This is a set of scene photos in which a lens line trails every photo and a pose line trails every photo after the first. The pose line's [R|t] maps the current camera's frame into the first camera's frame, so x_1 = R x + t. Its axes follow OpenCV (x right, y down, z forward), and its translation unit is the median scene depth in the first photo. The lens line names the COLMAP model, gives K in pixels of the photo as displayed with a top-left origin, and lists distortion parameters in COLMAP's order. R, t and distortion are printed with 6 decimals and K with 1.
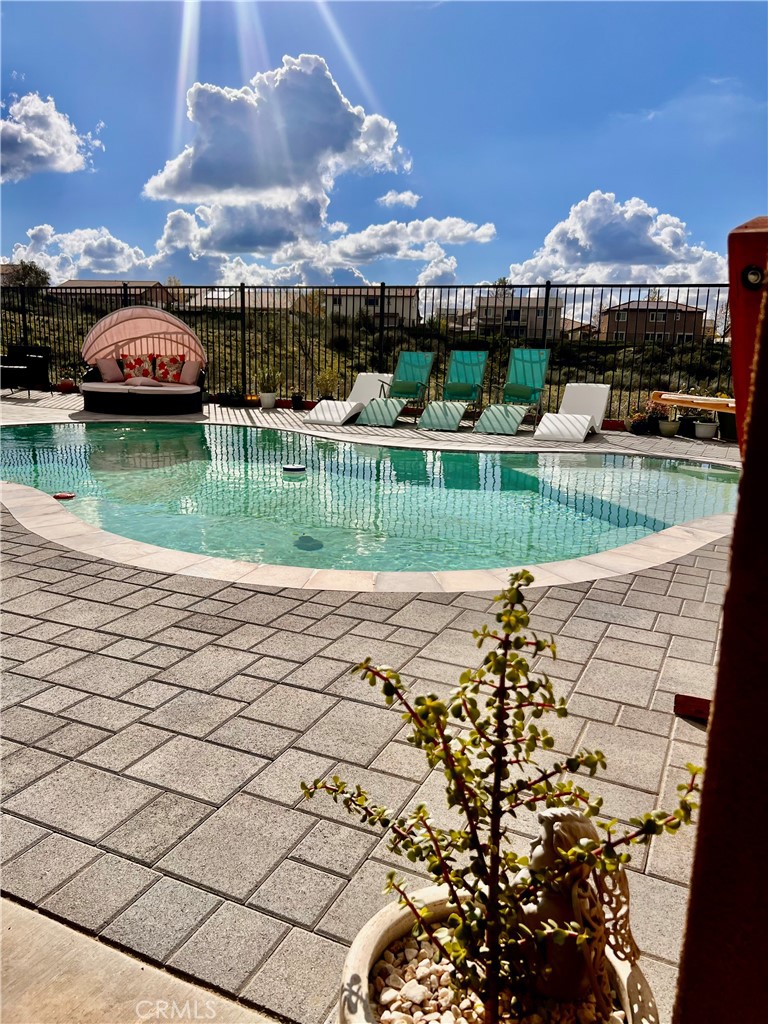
lens RADIAL K [[773.4, 0, 395.0], [0, 773.4, 507.0], [0, 0, 1]] dist [0.025051, -0.031427]
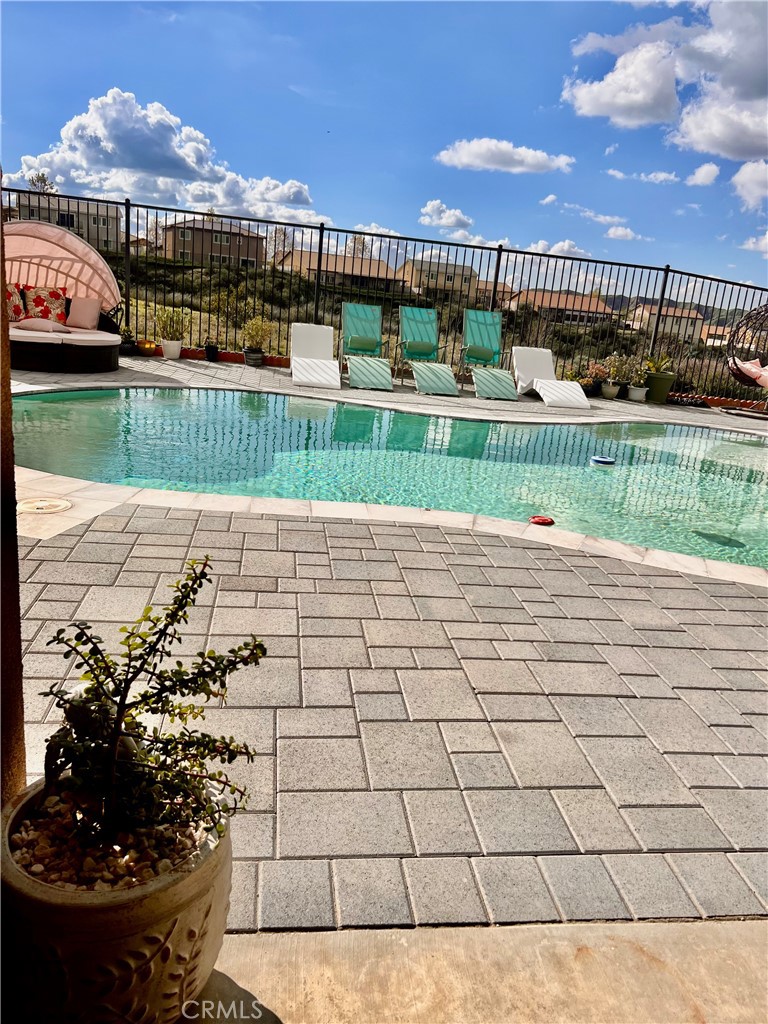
lens RADIAL K [[773.4, 0, 384.9], [0, 773.4, 511.3], [0, 0, 1]] dist [0.025051, -0.031427]
pose [[0.839759, -0.090486, 0.535367, -0.434203], [0.032334, 0.992600, 0.117046, -0.054696], [-0.541996, -0.080980, 0.836470, 0.158957]]
